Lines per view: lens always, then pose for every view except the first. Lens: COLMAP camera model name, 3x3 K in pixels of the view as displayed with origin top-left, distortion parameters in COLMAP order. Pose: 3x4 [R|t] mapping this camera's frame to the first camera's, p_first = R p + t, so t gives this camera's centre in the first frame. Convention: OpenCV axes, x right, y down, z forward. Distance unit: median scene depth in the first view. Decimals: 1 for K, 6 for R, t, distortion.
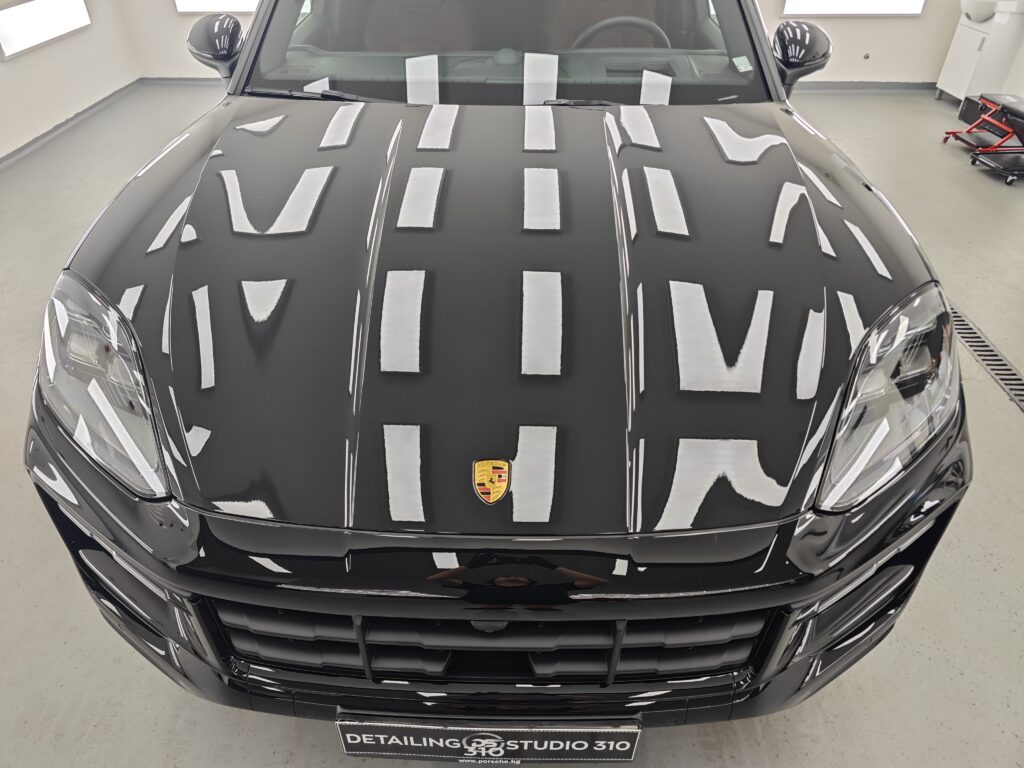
lens RADIAL K [[690.1, 0, 506.4], [0, 690.1, 386.9], [0, 0, 1]] dist [0.007252, -0.013973]
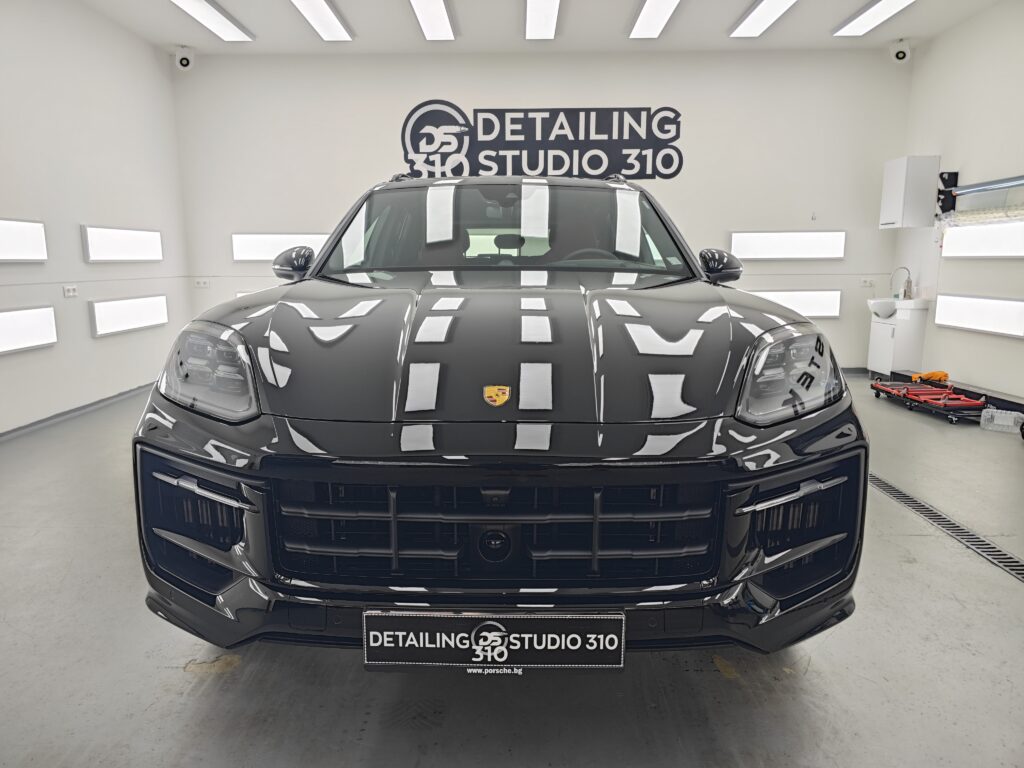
lens RADIAL K [[690.1, 0, 514.2], [0, 690.1, 384.4], [0, 0, 1]] dist [0.007252, -0.013973]
pose [[0.999906, -0.006949, 0.011846, -0.002861], [0.011634, 0.886947, -0.461726, 0.663821], [-0.007298, 0.461820, 0.886944, -0.208117]]
